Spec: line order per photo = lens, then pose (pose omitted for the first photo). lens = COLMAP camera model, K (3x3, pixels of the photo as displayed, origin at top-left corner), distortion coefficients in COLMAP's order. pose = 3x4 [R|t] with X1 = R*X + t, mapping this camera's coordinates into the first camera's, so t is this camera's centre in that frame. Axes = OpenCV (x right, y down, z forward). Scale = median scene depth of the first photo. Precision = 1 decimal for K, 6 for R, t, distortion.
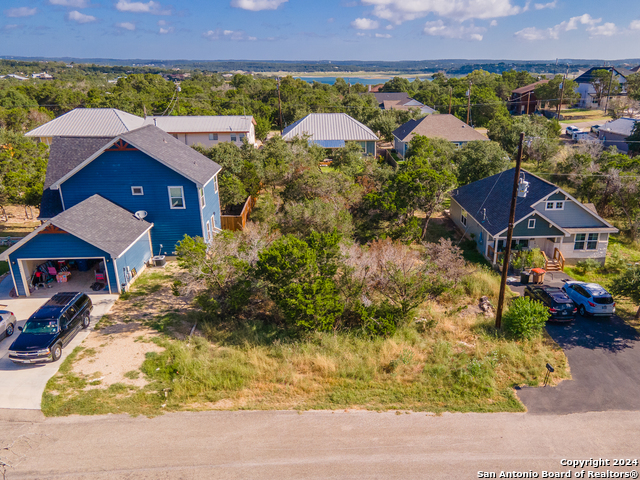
lens RADIAL K [[526.9, 0, 356.6], [0, 526.9, 270.2], [0, 0, 1]] dist [0.029464, 0.012847]
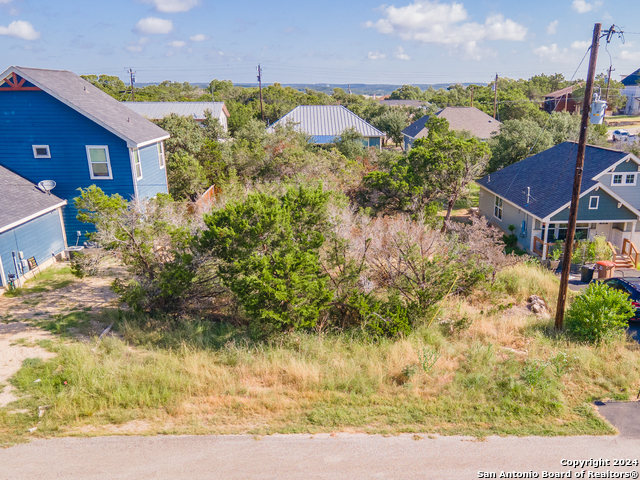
lens RADIAL K [[614.8, 0, 377.4], [0, 614.8, 312.1], [0, 0, 1]] dist [0.007691, 0.041903]
pose [[0.999615, -0.006610, 0.026960, 0.010794], [0.007341, 0.999605, -0.027123, 0.112121], [-0.026770, 0.027311, 0.999268, 0.215323]]
